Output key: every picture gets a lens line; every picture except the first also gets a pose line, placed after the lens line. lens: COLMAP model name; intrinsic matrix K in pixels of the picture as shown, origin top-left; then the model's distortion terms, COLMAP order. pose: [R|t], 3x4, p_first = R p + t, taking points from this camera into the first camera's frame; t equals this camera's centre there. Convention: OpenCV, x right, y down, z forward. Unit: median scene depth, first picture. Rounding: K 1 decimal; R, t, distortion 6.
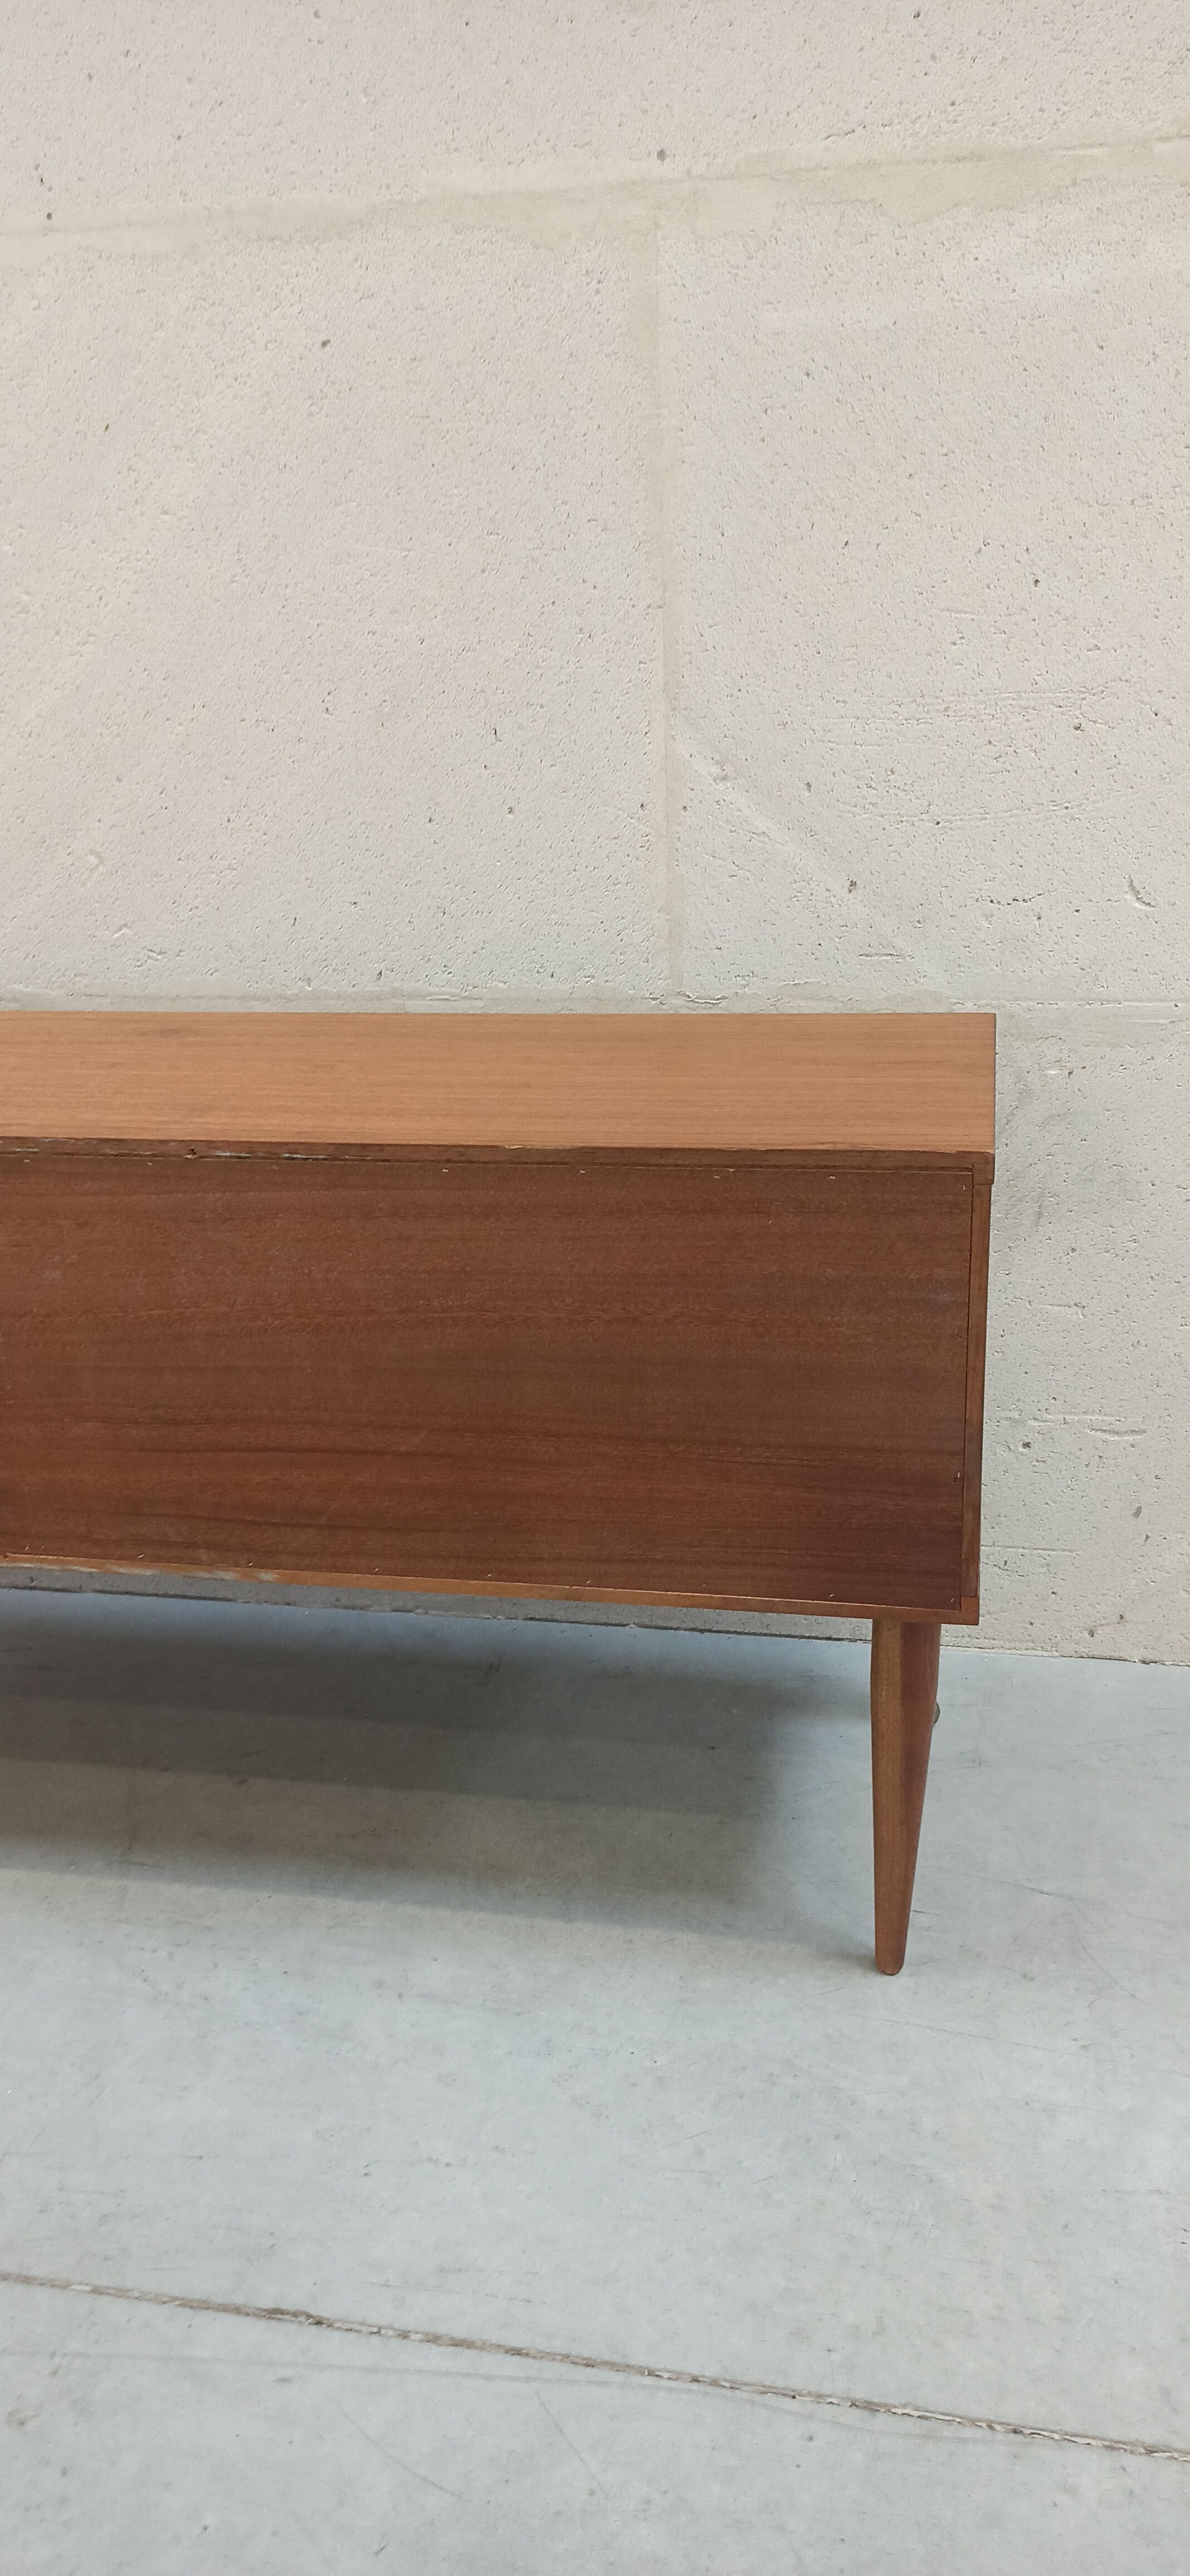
lens RADIAL K [[1901.4, 0, 599.8], [0, 1901.4, 1291.9], [0, 0, 1]] dist [0.058015, -0.057267]
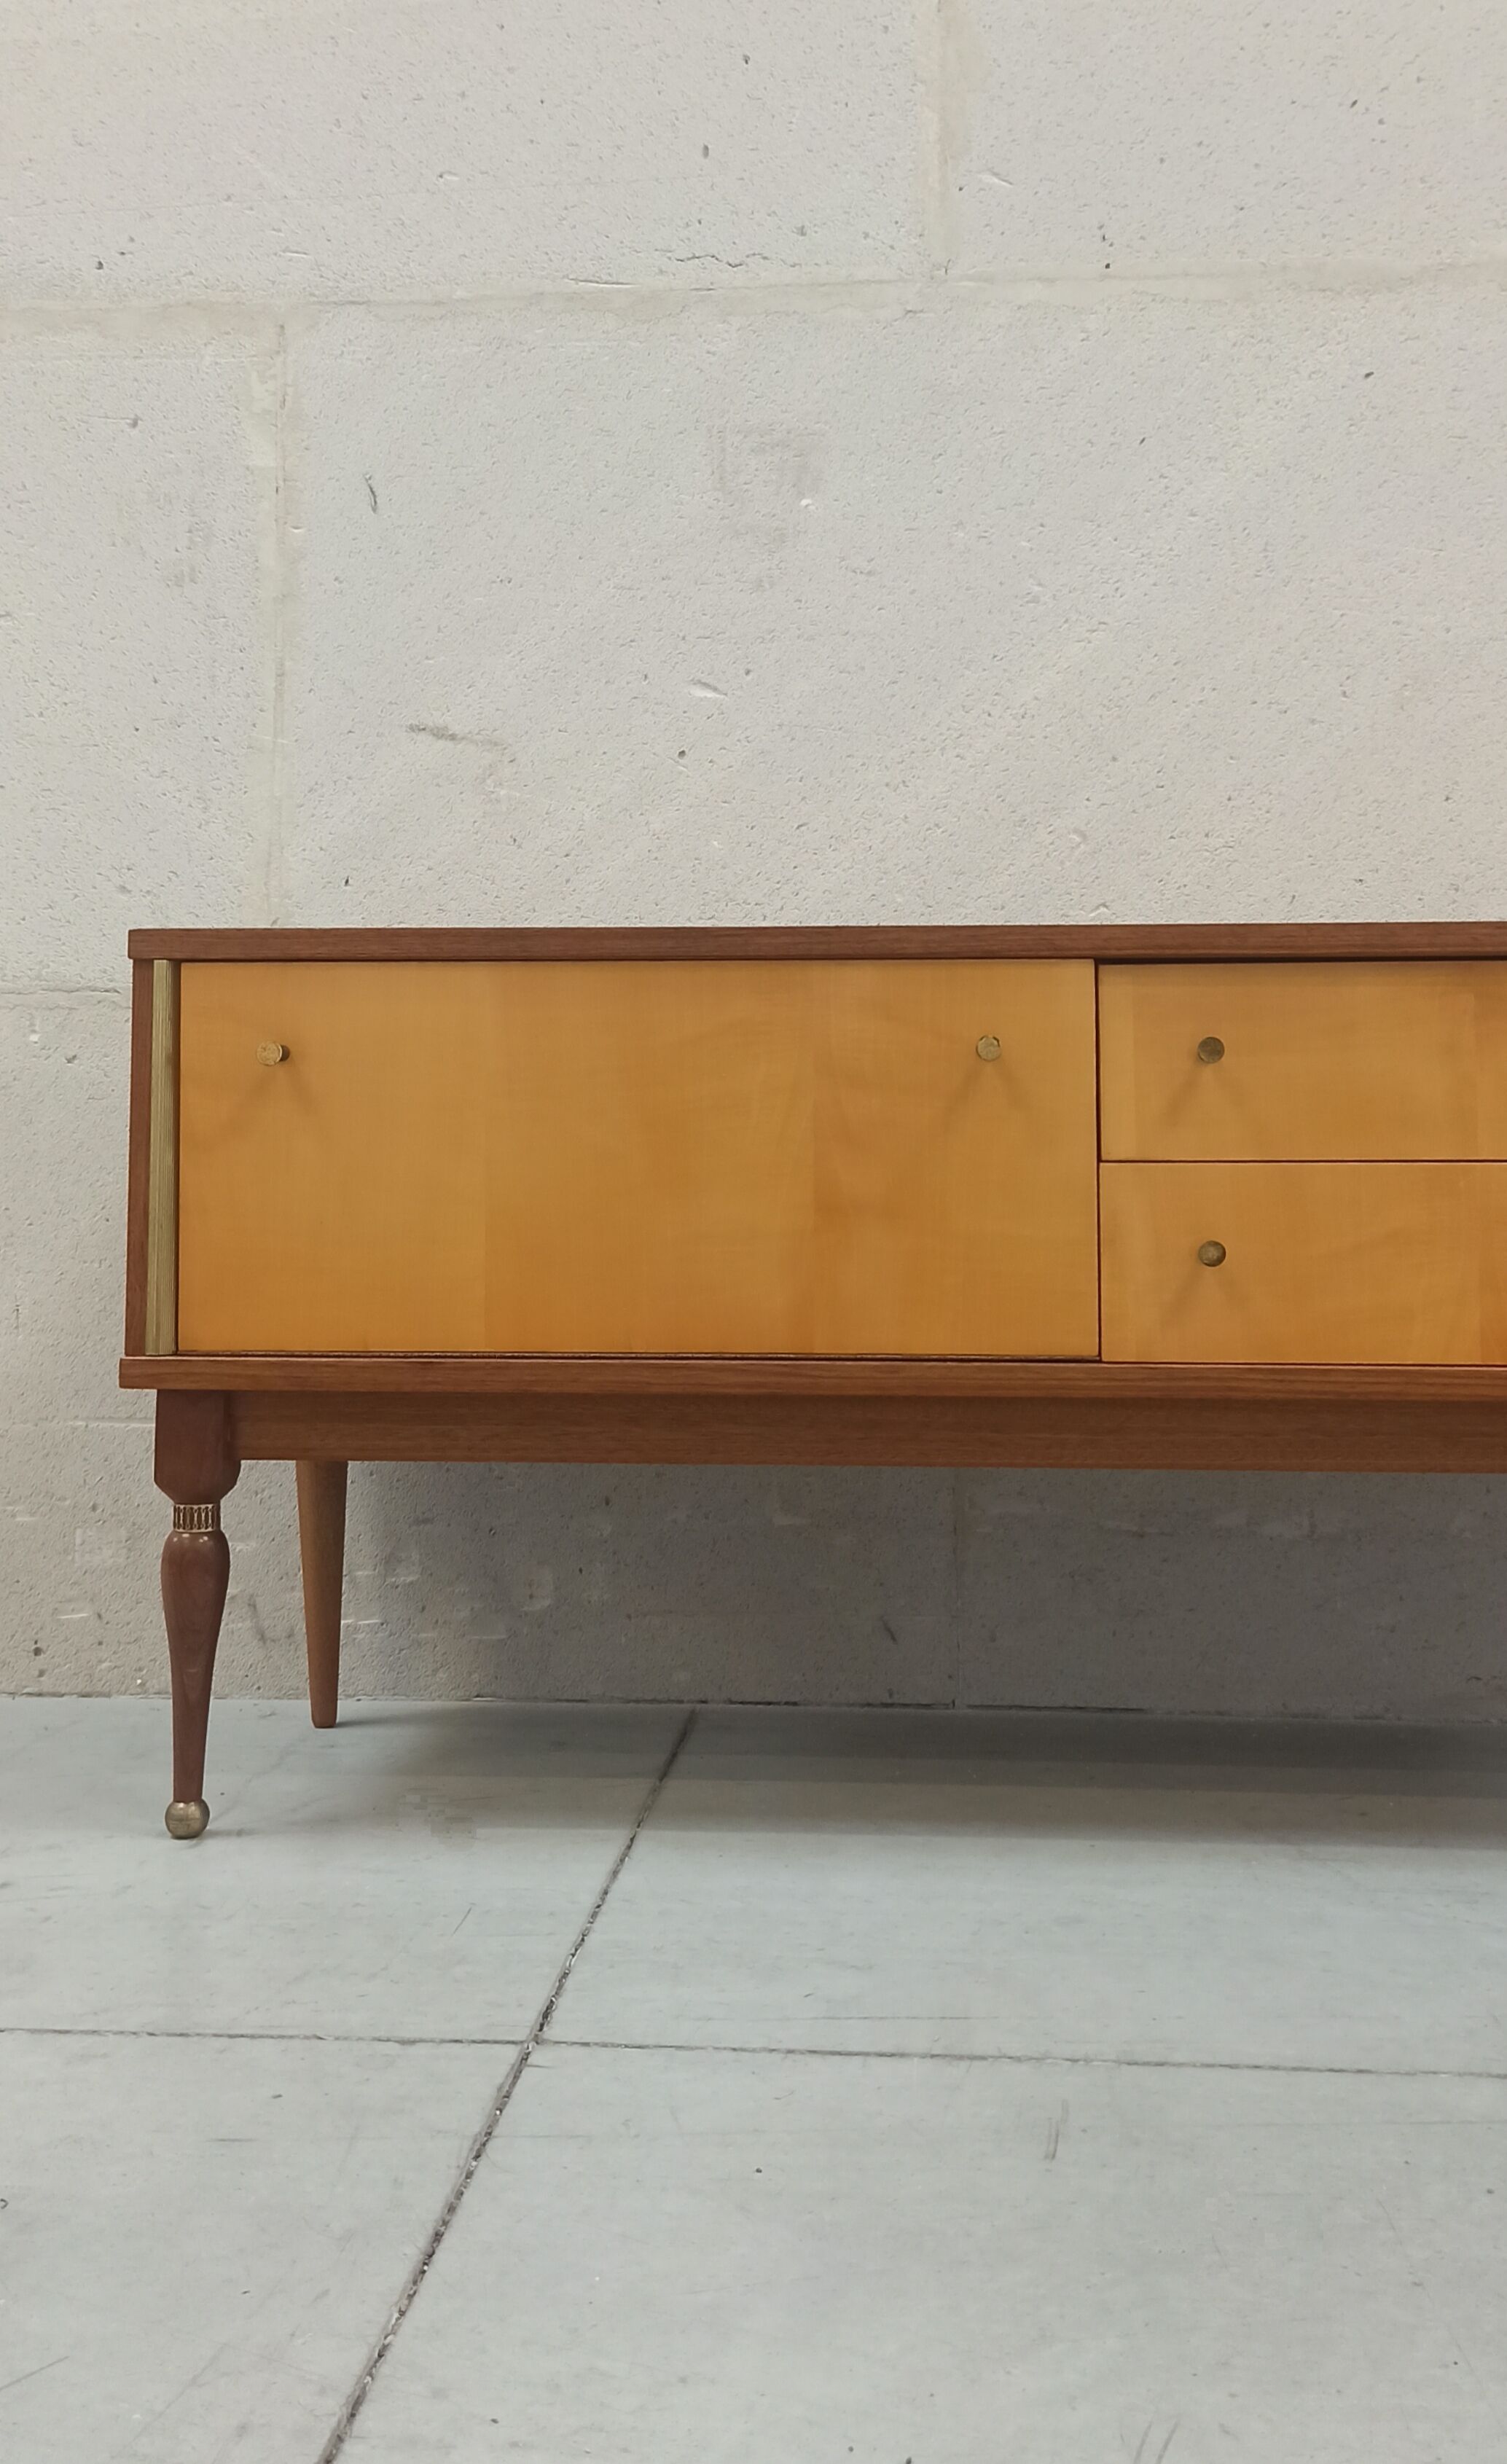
lens RADIAL K [[2486.8, 0, 766.1], [0, 2486.8, 997.2], [0, 0, 1]] dist [0.058141, 0.000000]
pose [[0.993248, 0.041121, 0.108478, -0.606913], [0.004438, 0.920918, -0.389731, 0.370962], [-0.115926, 0.387581, 0.914518, -0.113338]]
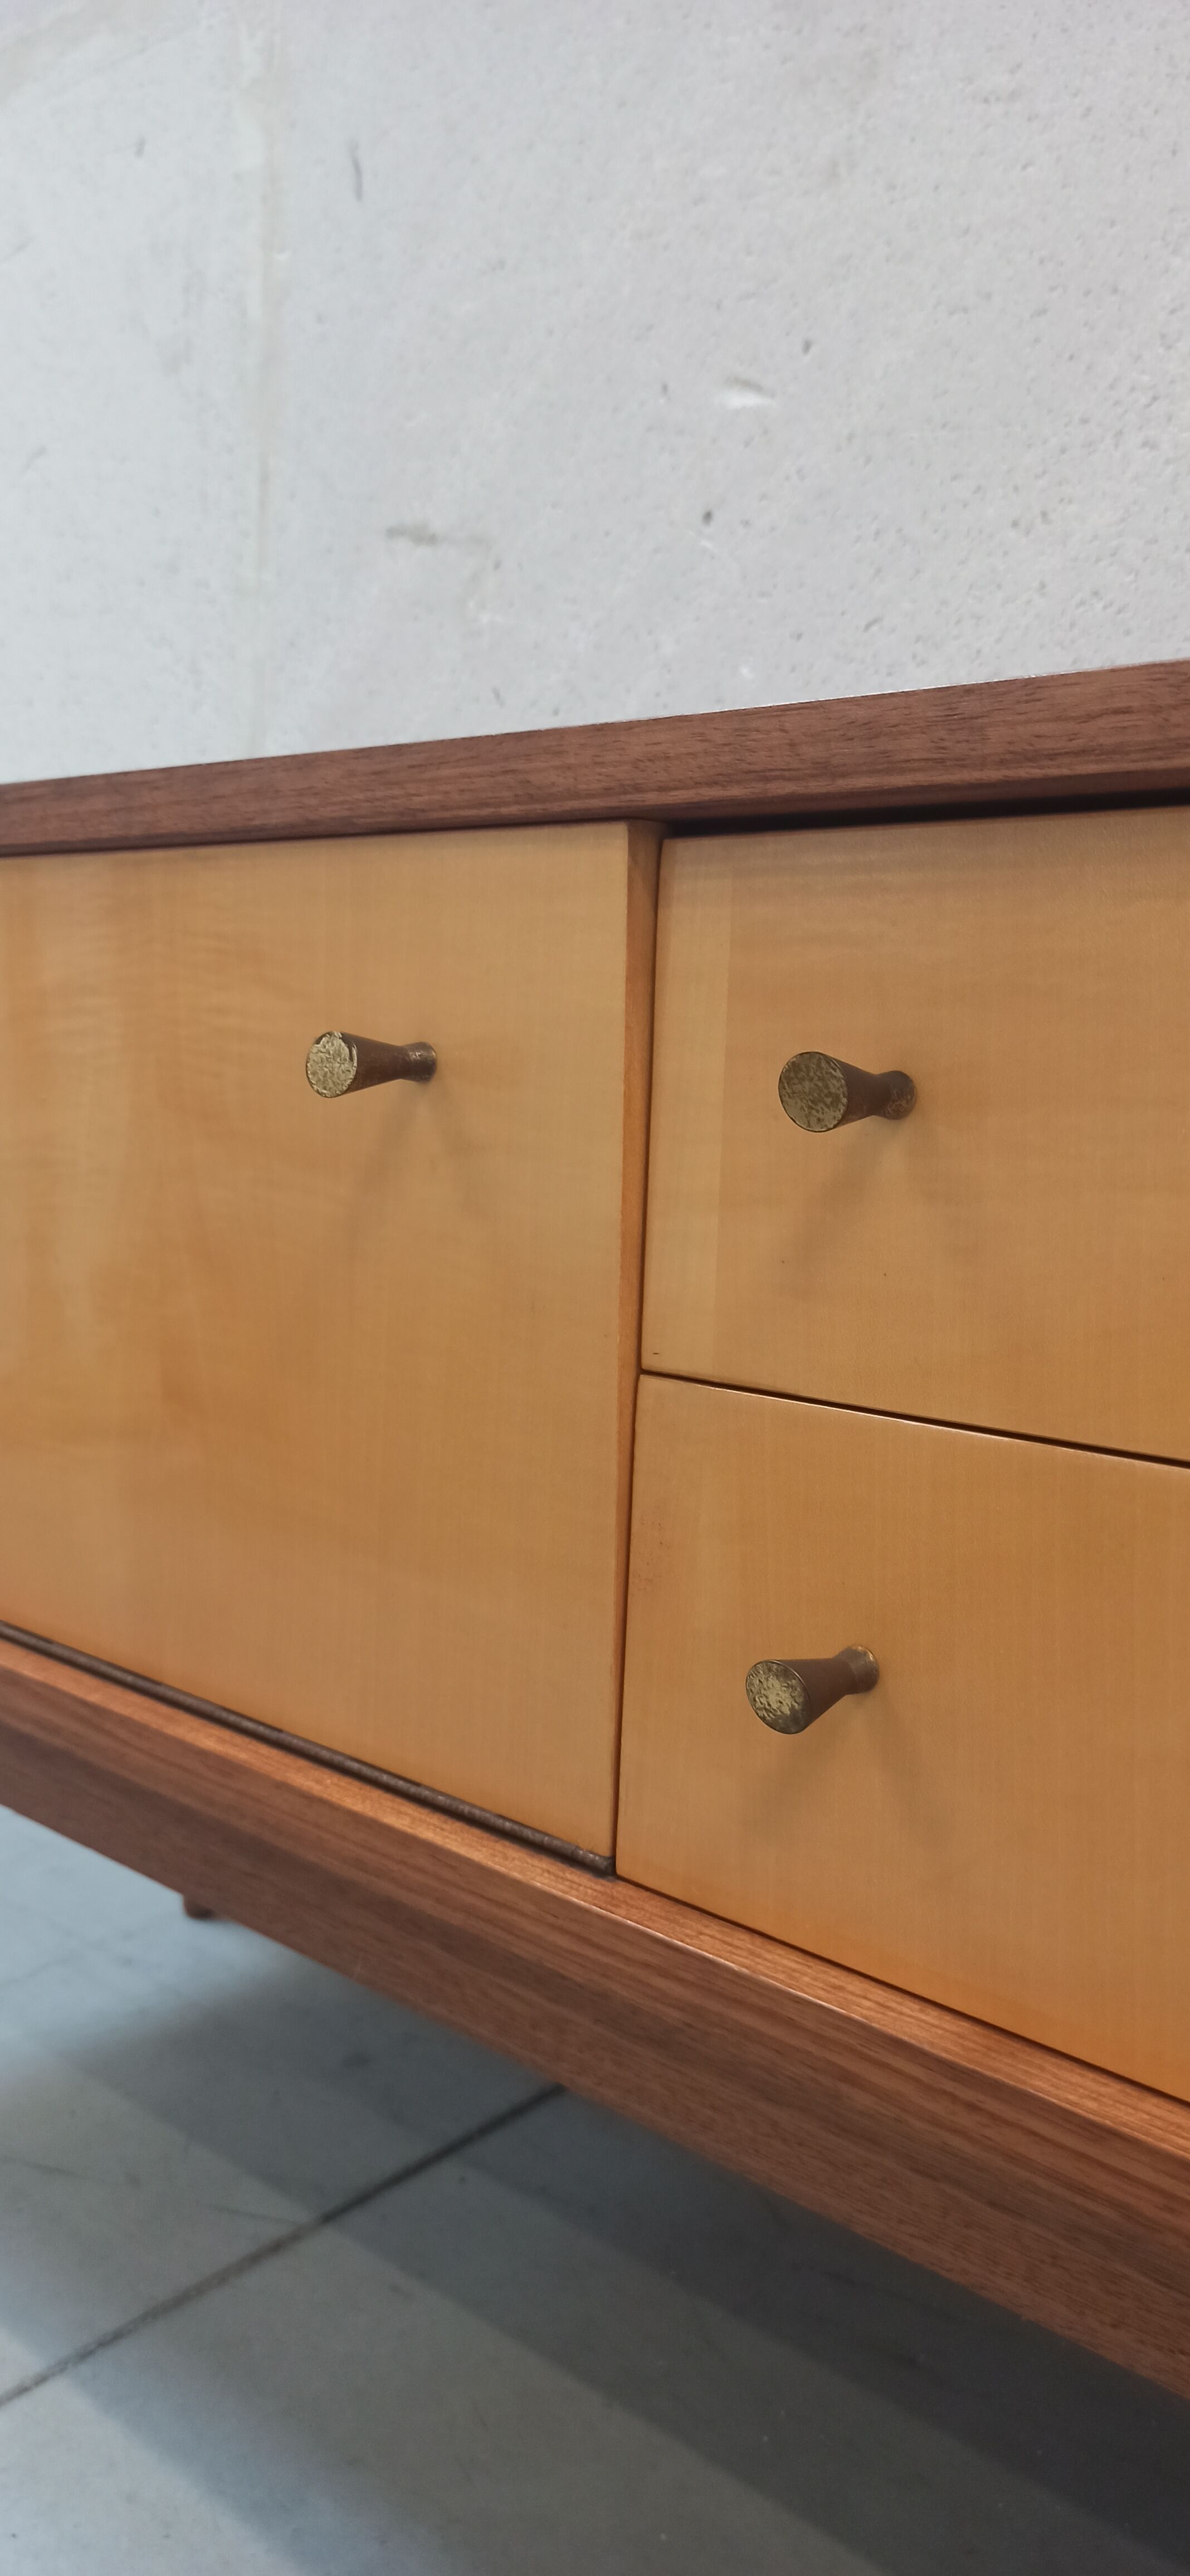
lens RADIAL K [[1925.4, 0, 597.9], [0, 1925.4, 1291.3], [0, 0, 1]] dist [0.035816, -0.042260]
pose [[0.862048, 0.128086, -0.490374, -0.191634], [-0.227850, 0.962194, -0.149221, 0.048549], [0.452722, 0.240367, 0.858642, 0.616482]]
